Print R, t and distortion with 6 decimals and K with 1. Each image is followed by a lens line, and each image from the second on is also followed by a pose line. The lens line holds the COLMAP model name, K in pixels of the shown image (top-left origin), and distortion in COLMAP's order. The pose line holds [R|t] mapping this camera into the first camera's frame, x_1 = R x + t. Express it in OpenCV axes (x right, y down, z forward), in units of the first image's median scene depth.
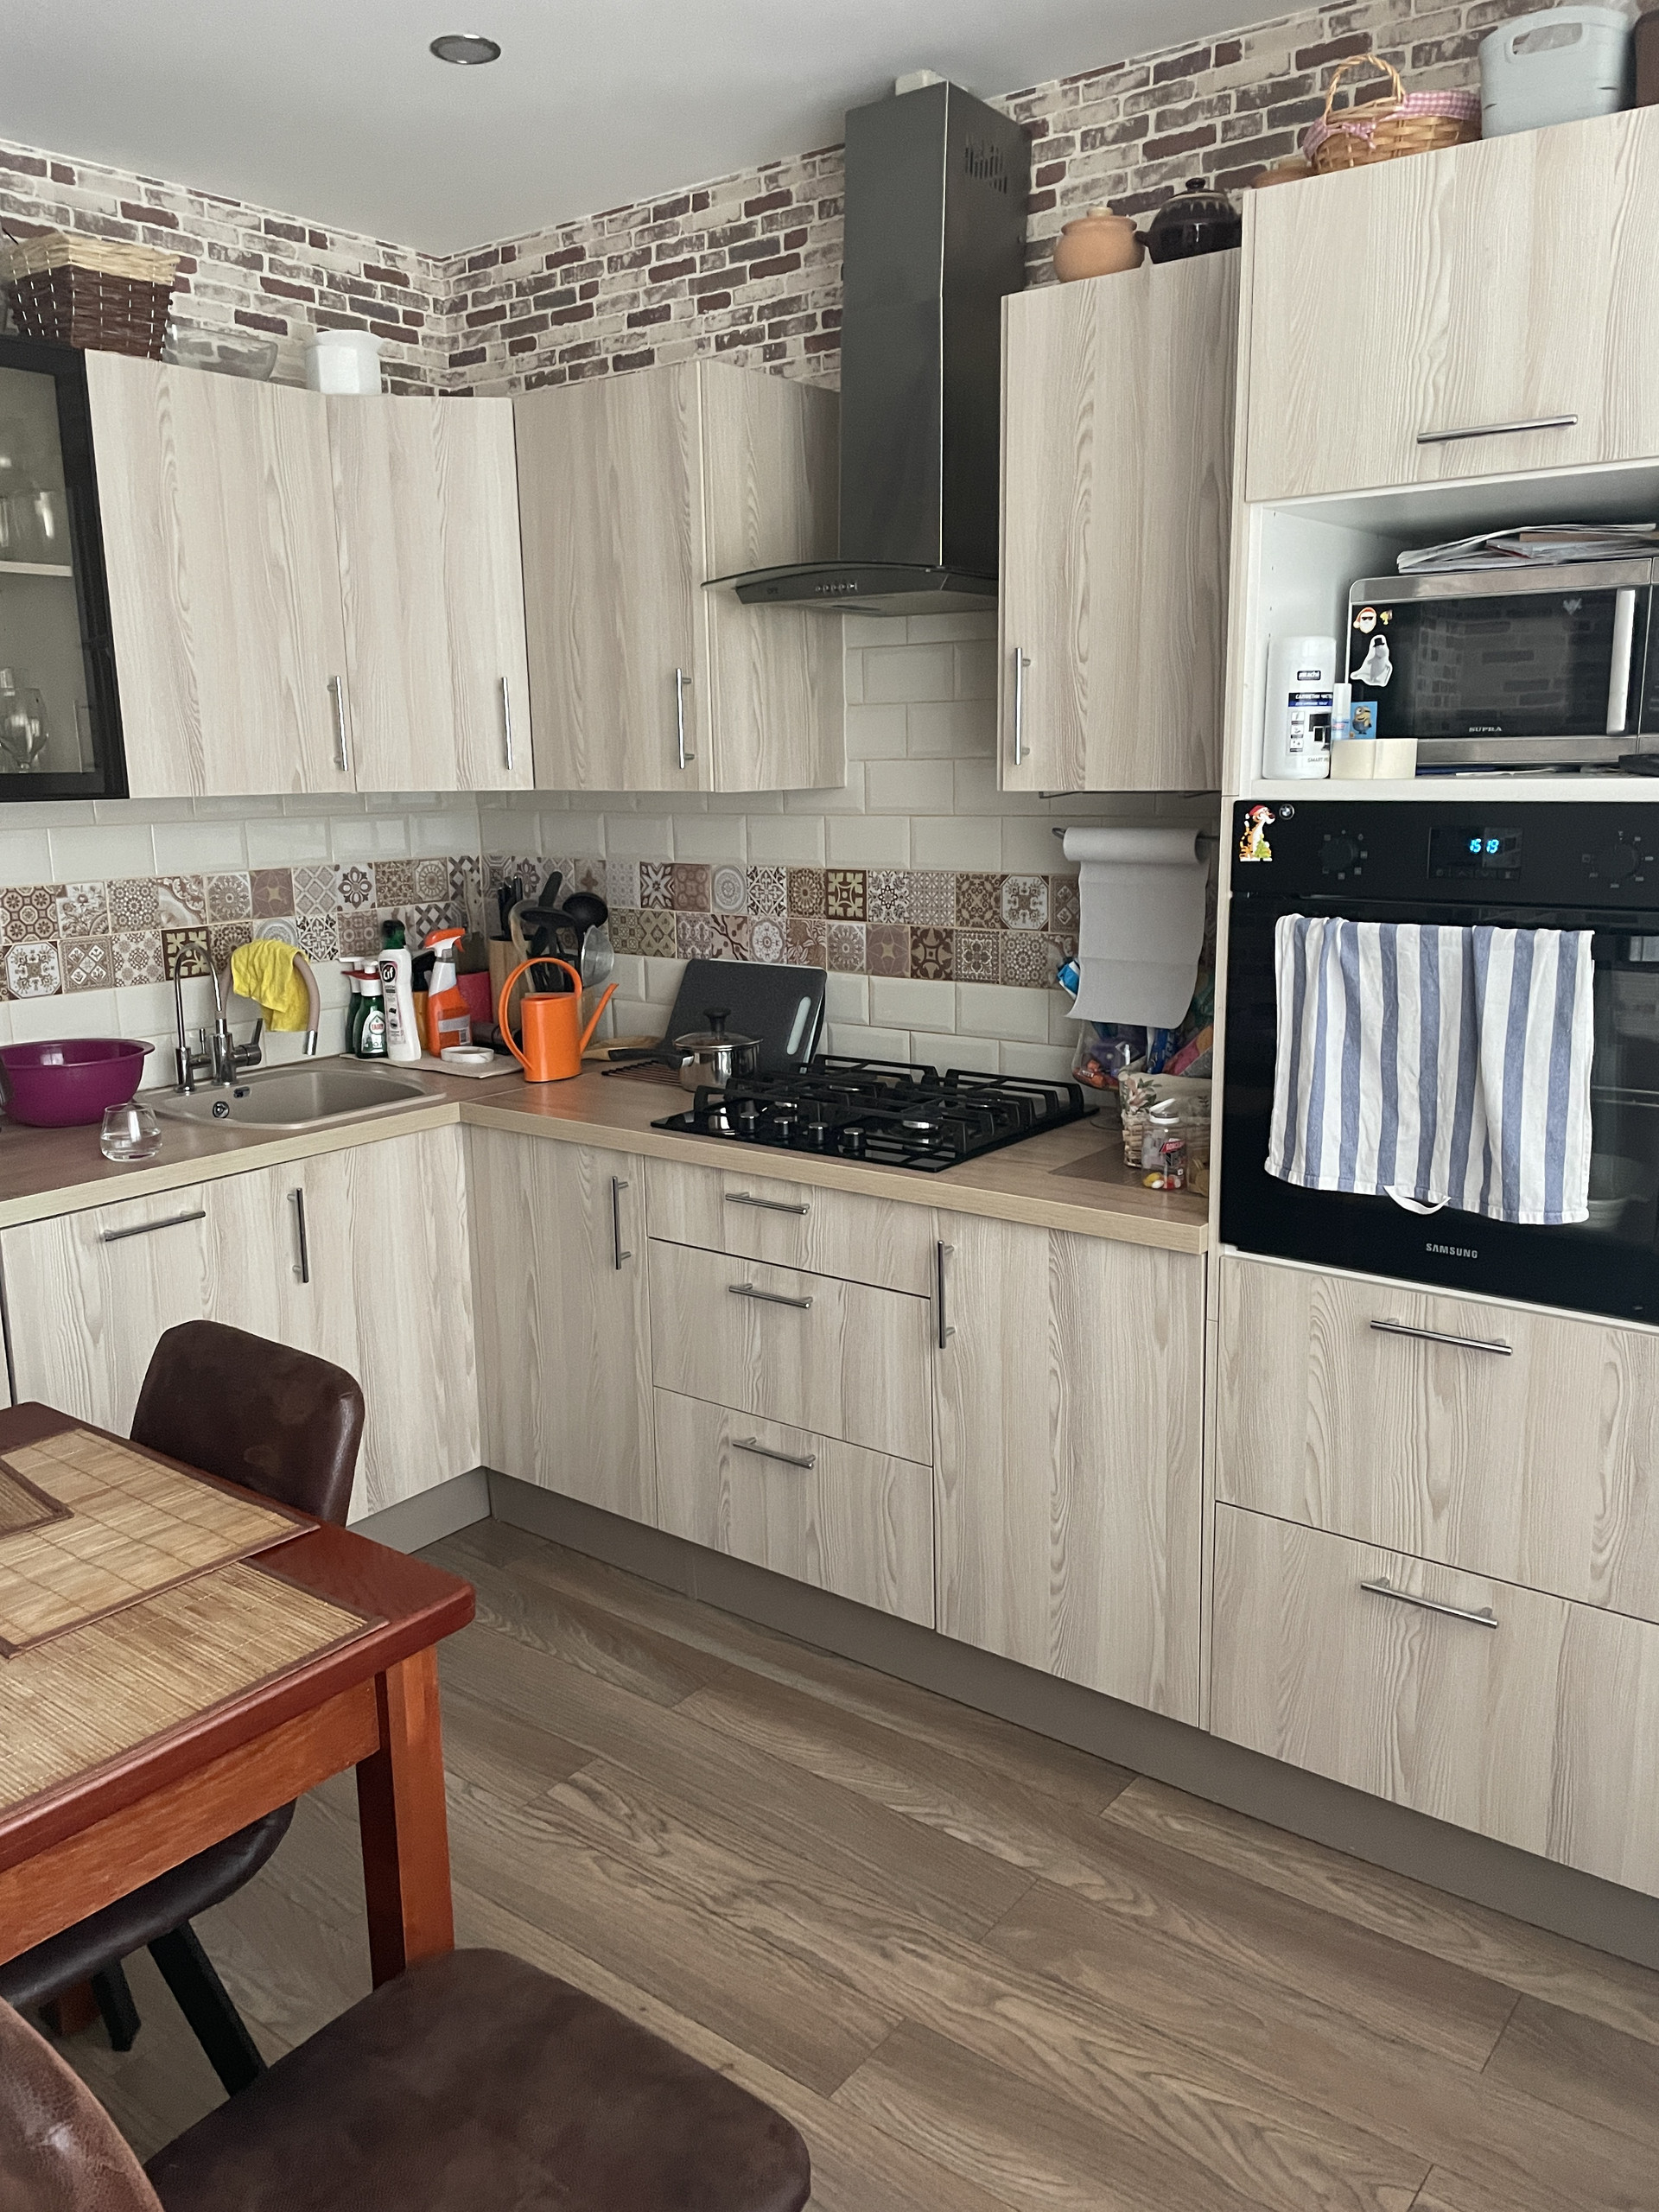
lens RADIAL K [[1660.0, 0, 829.5], [0, 1660.0, 1106.0], [0, 0, 1]] dist [0.080651, -0.111268]
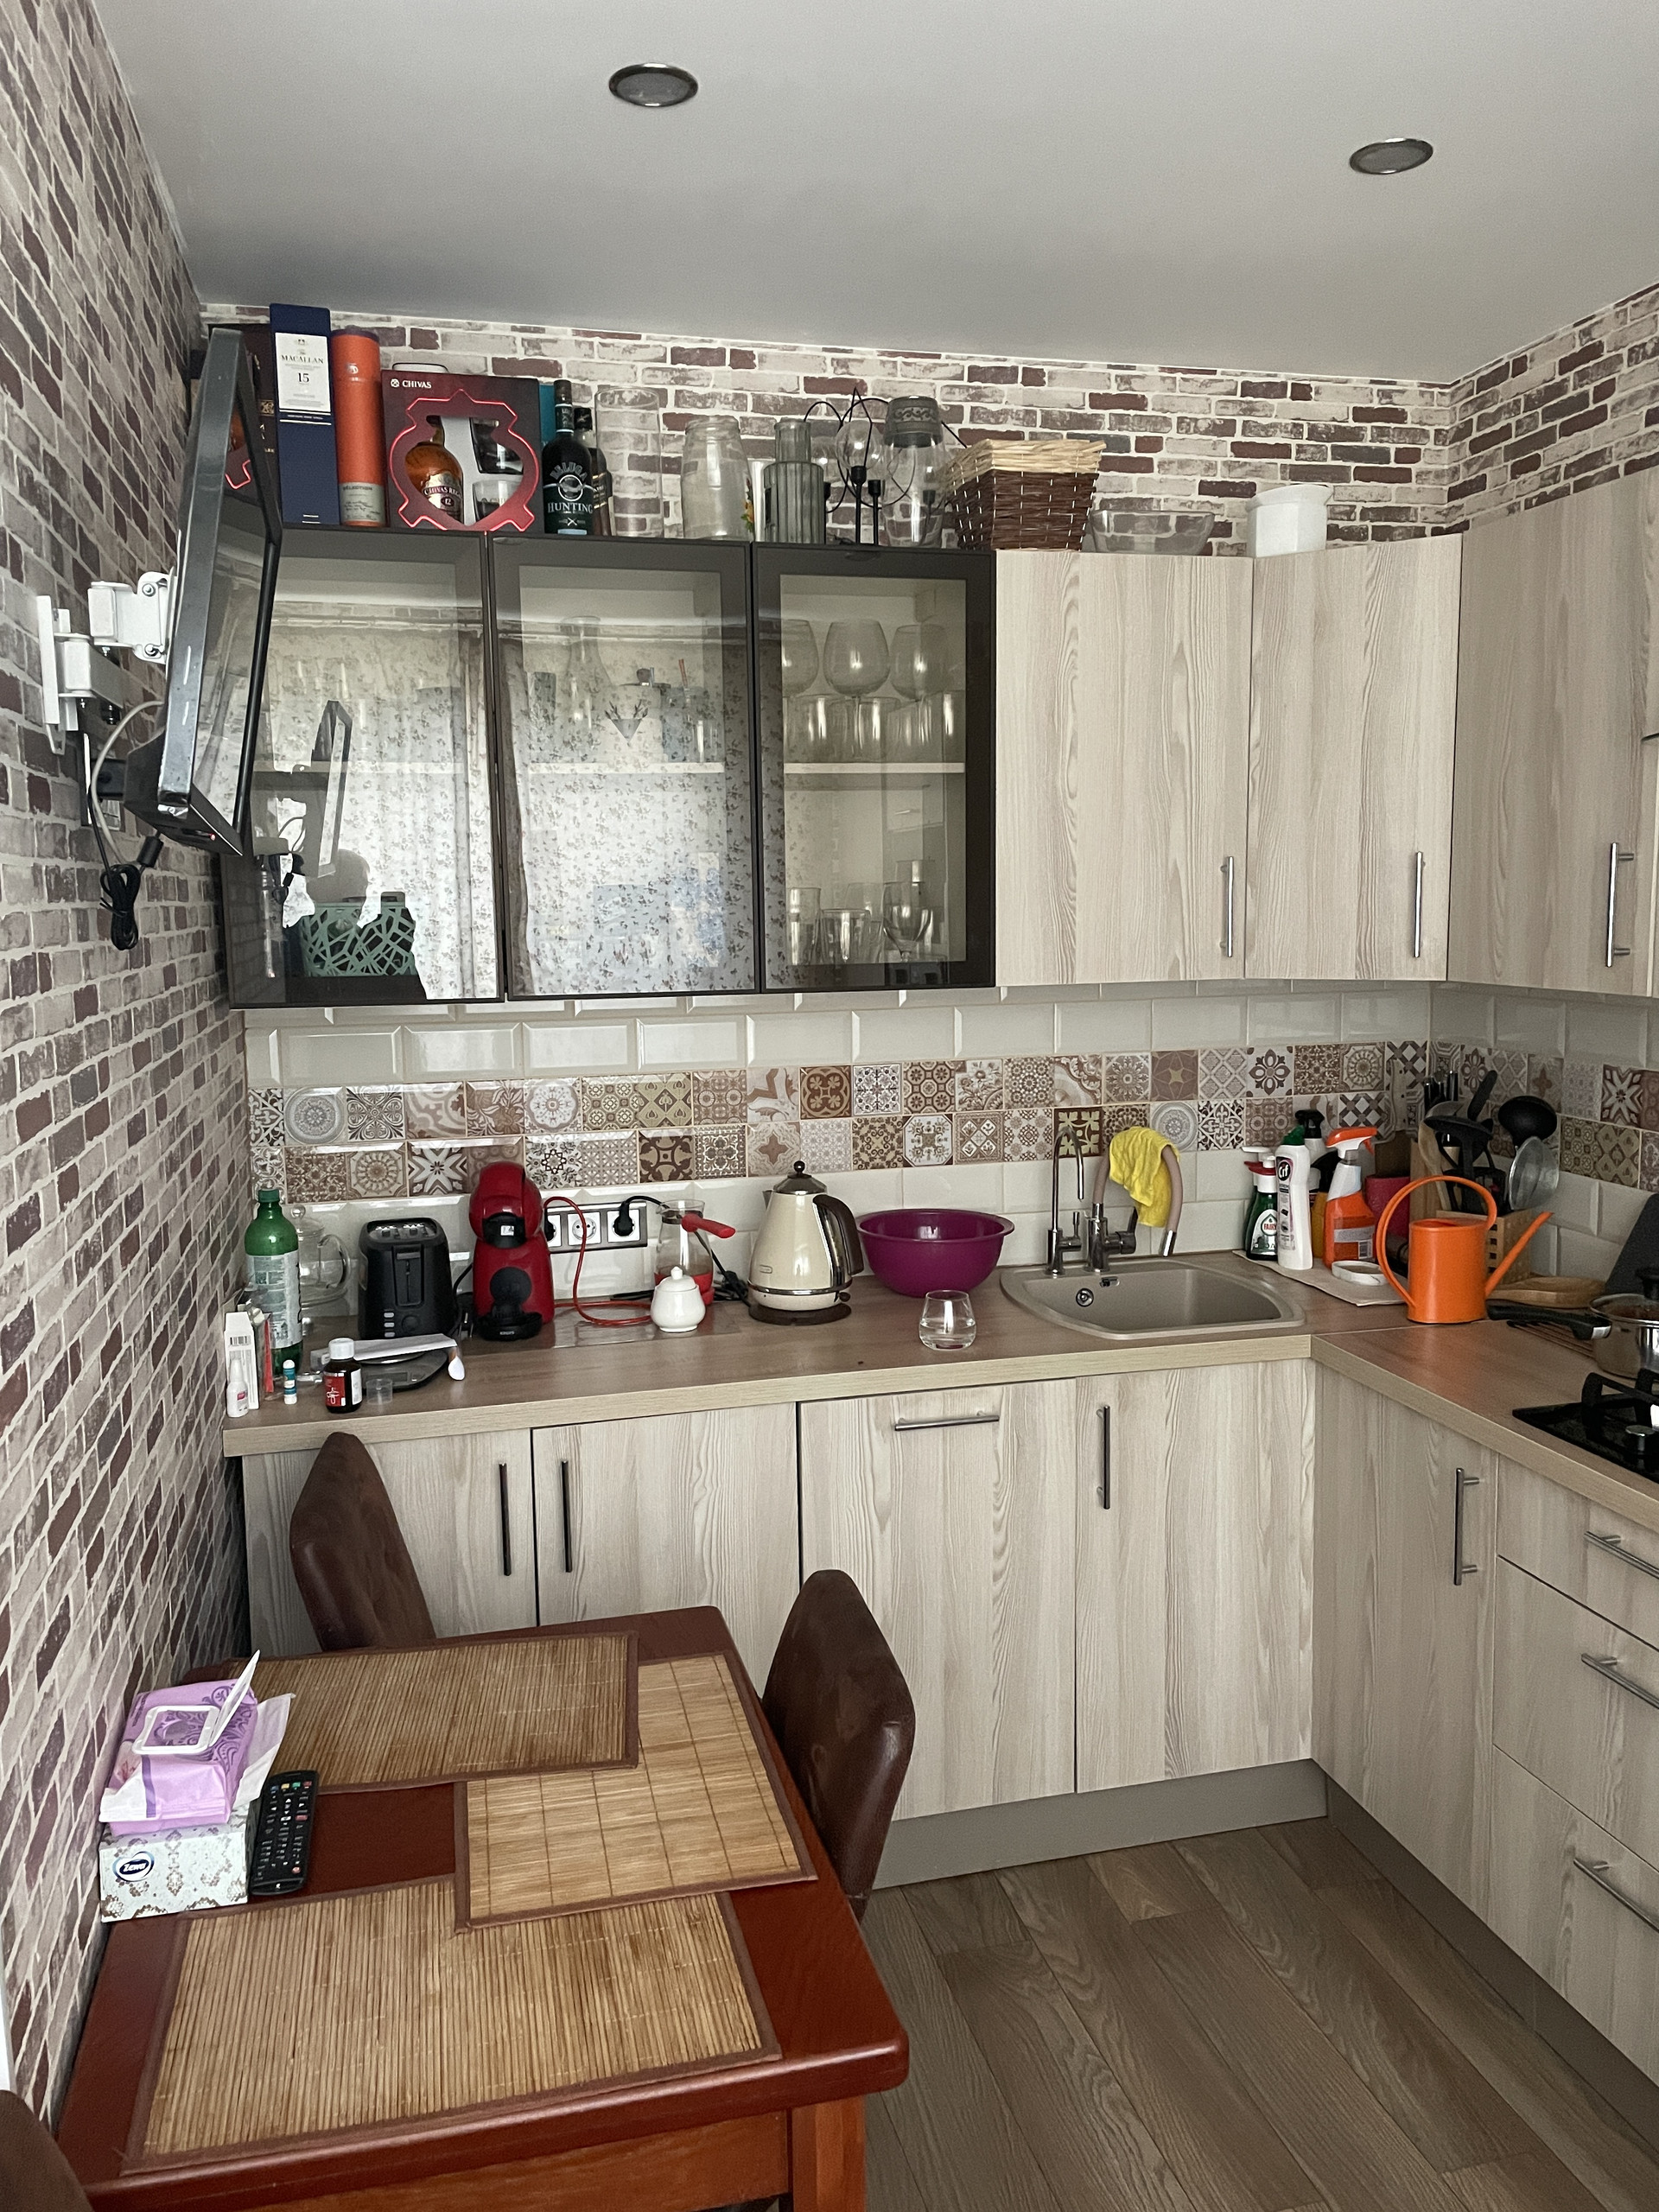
lens RADIAL K [[1660.0, 0, 829.5], [0, 1660.0, 1106.0], [0, 0, 1]] dist [0.080651, -0.111268]
pose [[0.781425, 0.082208, -0.618561, 0.106417], [-0.125141, 0.991791, -0.026279, -0.063917], [0.611323, 0.097942, 0.785297, 0.146448]]
